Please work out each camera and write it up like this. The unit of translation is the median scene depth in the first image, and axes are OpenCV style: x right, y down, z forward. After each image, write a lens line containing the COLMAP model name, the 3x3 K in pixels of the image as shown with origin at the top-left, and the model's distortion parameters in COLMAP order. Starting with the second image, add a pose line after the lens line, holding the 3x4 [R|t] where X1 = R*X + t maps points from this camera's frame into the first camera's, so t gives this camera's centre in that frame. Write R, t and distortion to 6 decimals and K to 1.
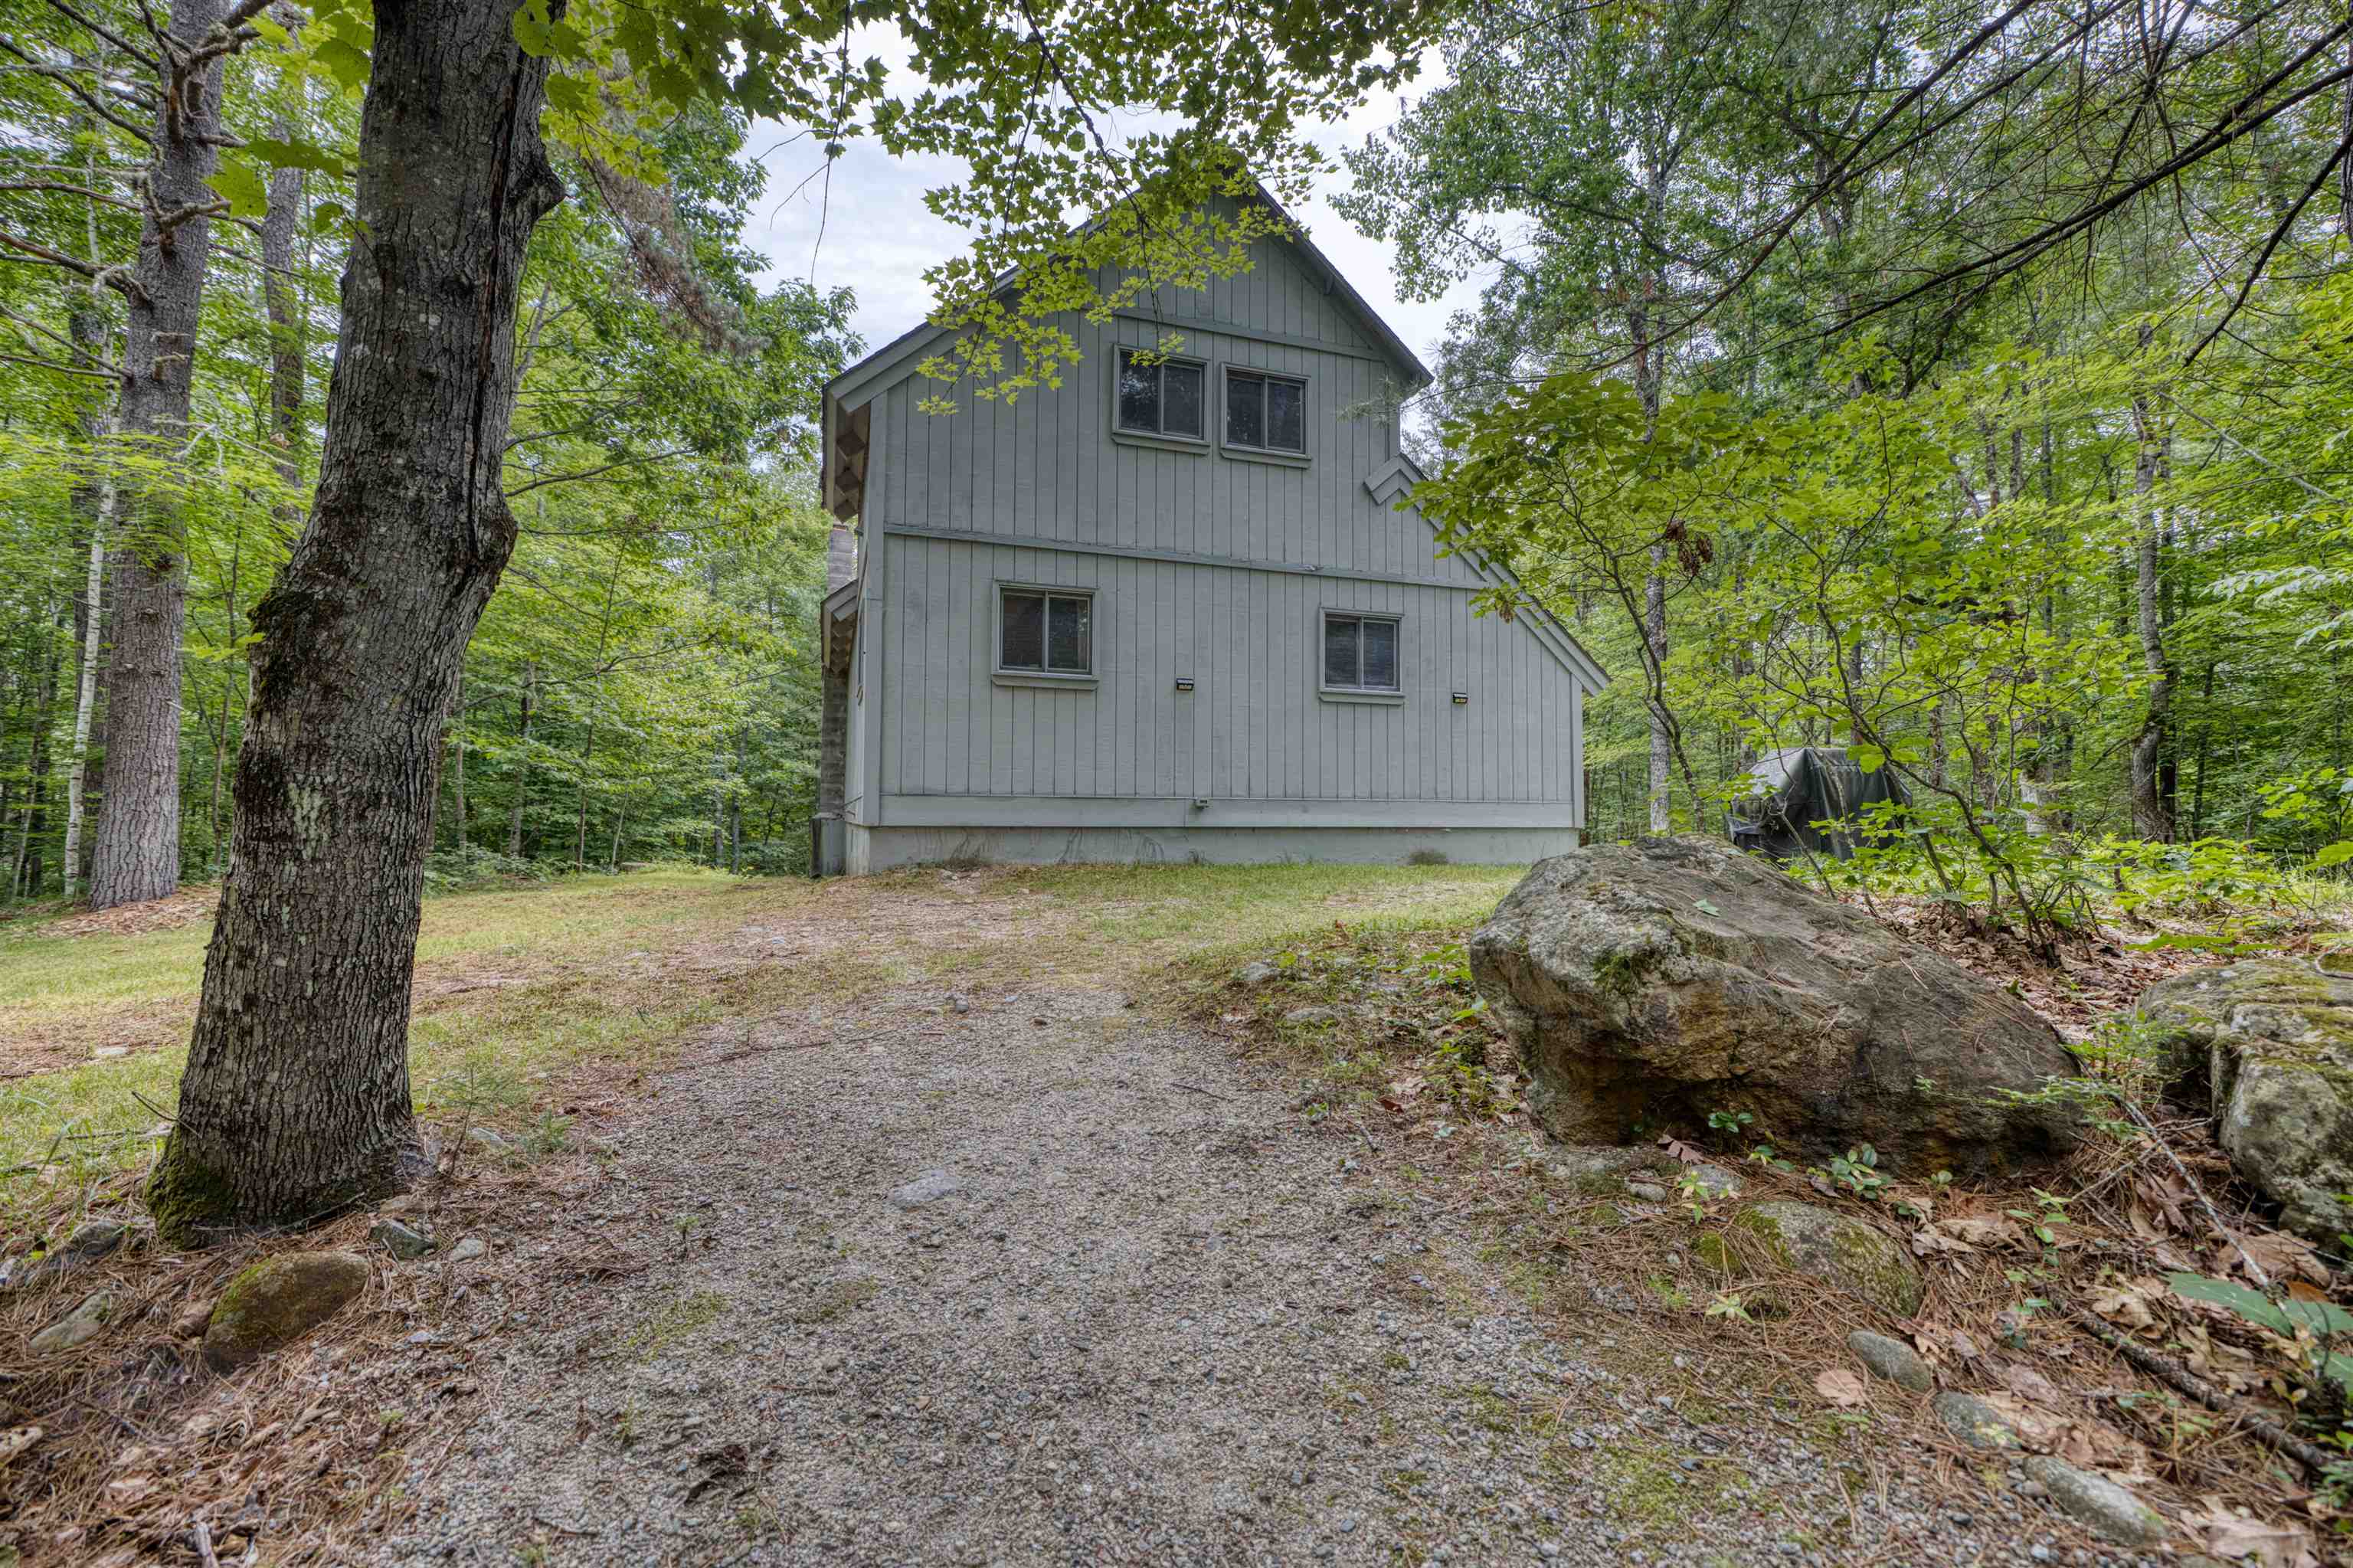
lens RADIAL K [[1025.2, 0, 1206.0], [0, 1025.2, 777.1], [0, 0, 1]] dist [0.000879, 0.001092]
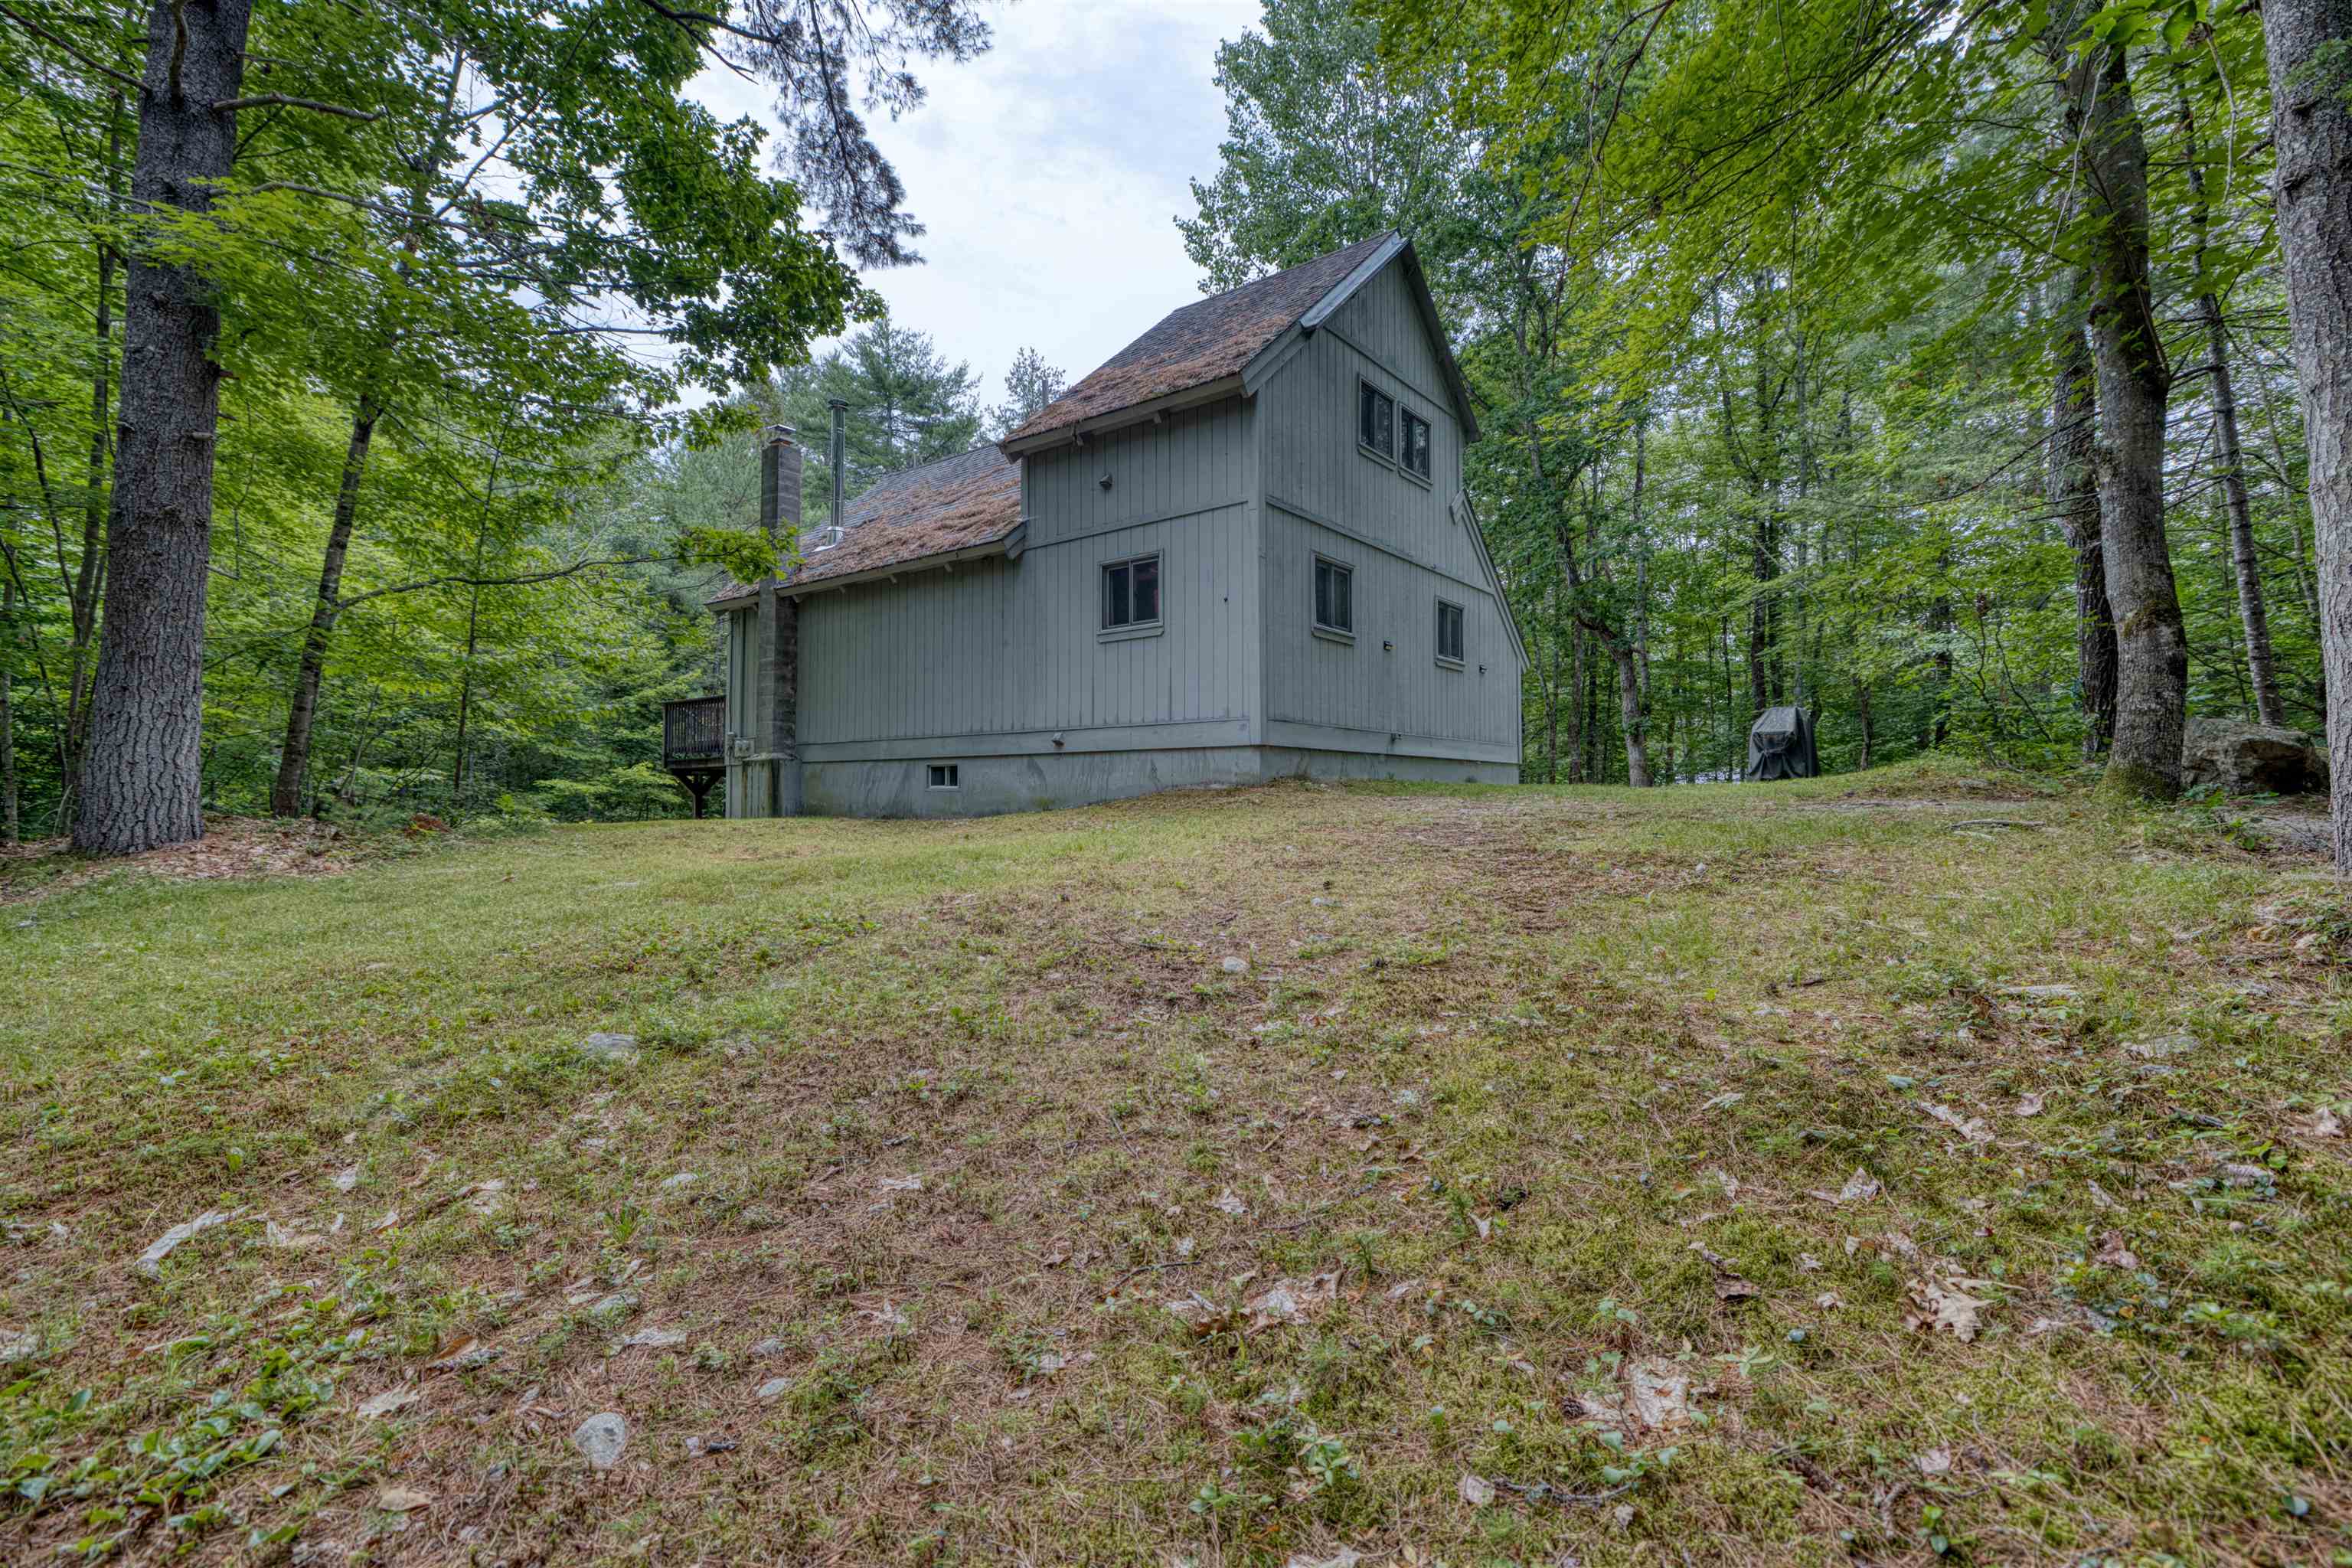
lens RADIAL K [[1024.7, 0, 1205.5], [0, 1024.7, 777.1], [0, 0, 1]] dist [0.000879, 0.001092]
pose [[0.852252, 0.009679, 0.523042, -0.862171], [-0.024420, 0.999475, 0.021295, 0.053539], [-0.522561, -0.030921, 0.852041, -0.003482]]
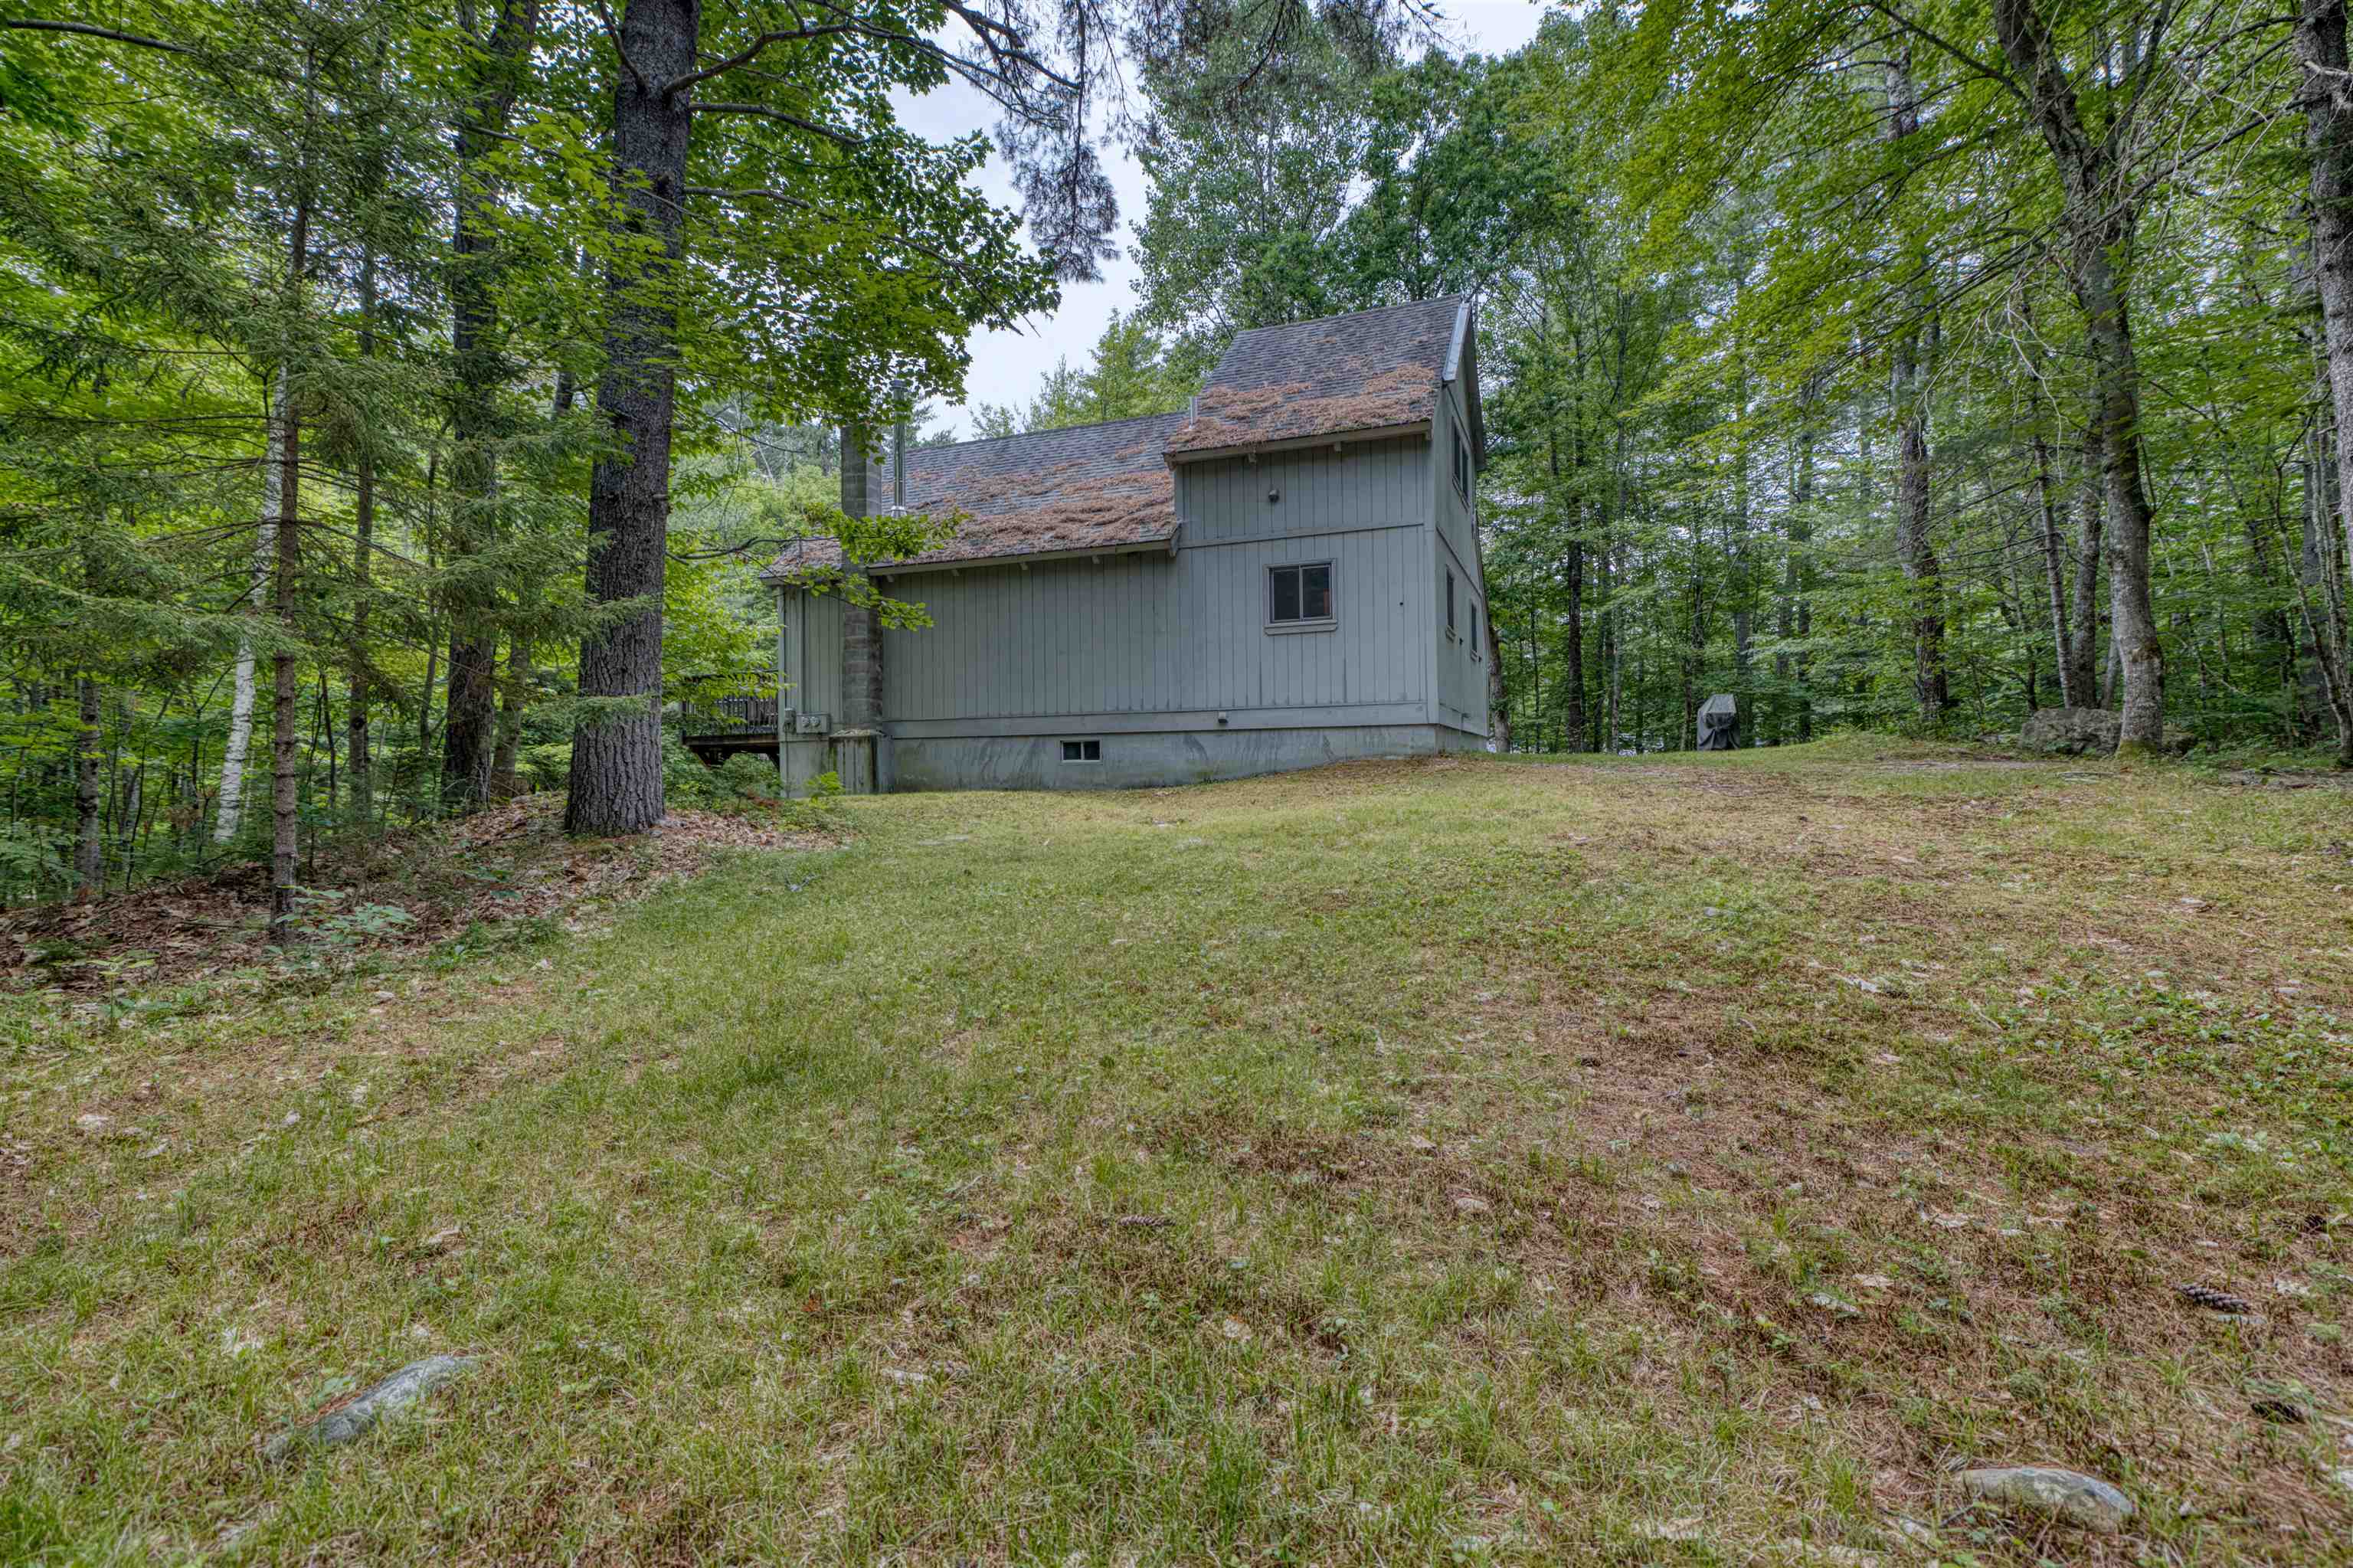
lens RADIAL K [[1025.2, 0, 1206.0], [0, 1025.2, 777.1], [0, 0, 1]] dist [0.000879, 0.001092]
pose [[0.669872, -0.014410, 0.742336, -1.421375], [-0.022793, 0.998941, 0.039959, 0.063794], [-0.742126, -0.043688, 0.668835, 0.206960]]
